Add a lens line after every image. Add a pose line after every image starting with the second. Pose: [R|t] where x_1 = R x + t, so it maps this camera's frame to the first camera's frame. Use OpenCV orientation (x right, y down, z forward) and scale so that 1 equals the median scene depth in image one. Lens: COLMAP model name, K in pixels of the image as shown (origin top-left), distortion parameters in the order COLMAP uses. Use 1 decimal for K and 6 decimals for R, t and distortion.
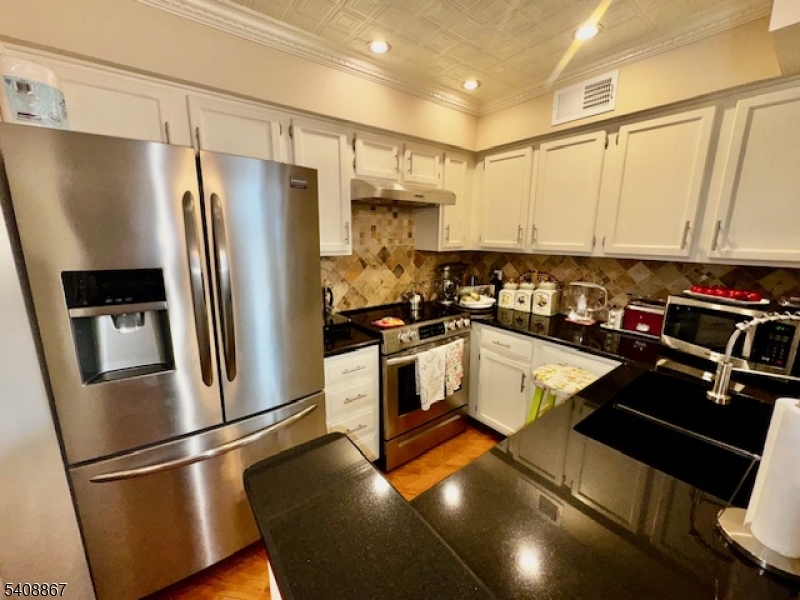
lens RADIAL K [[318.6, 0, 398.3], [0, 318.6, 297.9], [0, 0, 1]] dist [-0.006791, 0.001510]
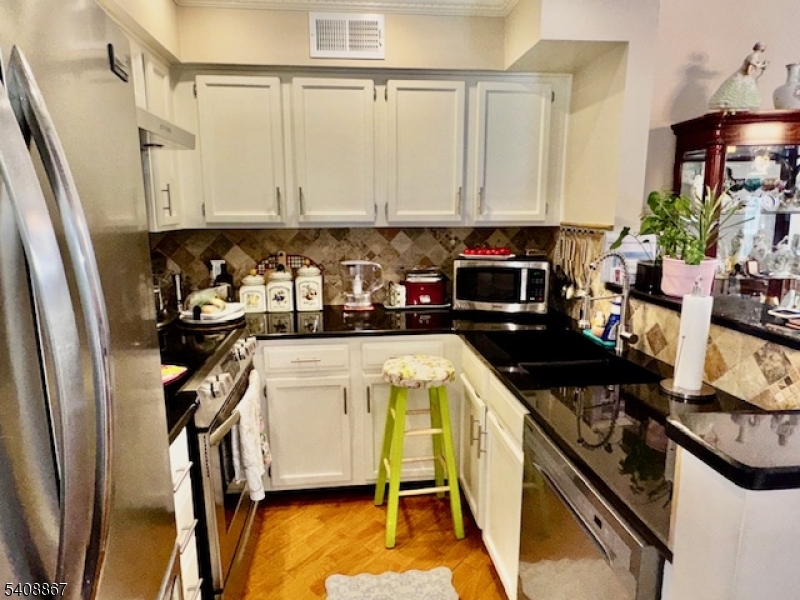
lens RADIAL K [[501.3, 0, 398.8], [0, 501.3, 300.9], [0, 0, 1]] dist [0.004181, -0.000774]
pose [[0.513793, -0.163286, 0.842232, -0.507024], [0.175913, 0.980912, 0.082858, -0.037461], [-0.839685, 0.105588, 0.532710, 0.258119]]
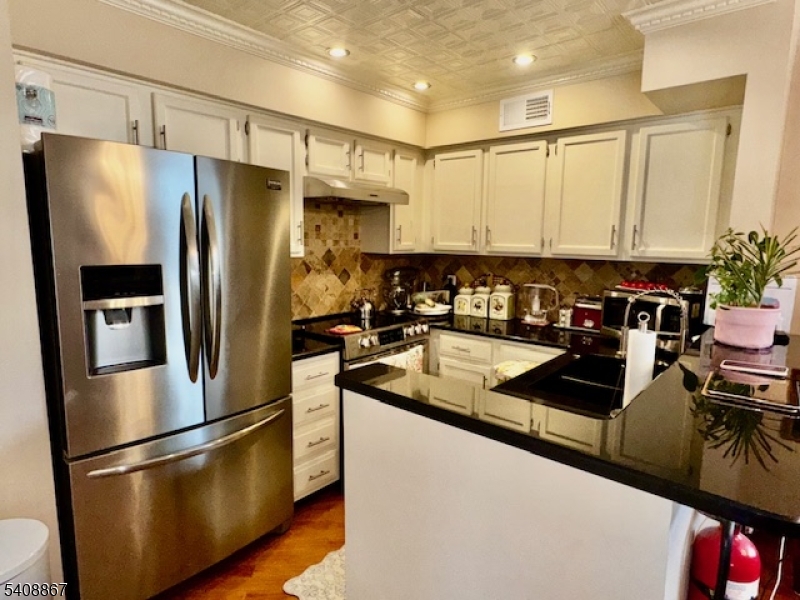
lens RADIAL K [[460.8, 0, 398.8], [0, 460.8, 299.2], [0, 0, 1]] dist [-0.002345, 0.003178]
pose [[0.977084, -0.022250, 0.211689, -0.163790], [0.035250, 0.997704, -0.057836, 0.075371], [-0.209916, 0.063973, 0.975624, -0.354156]]
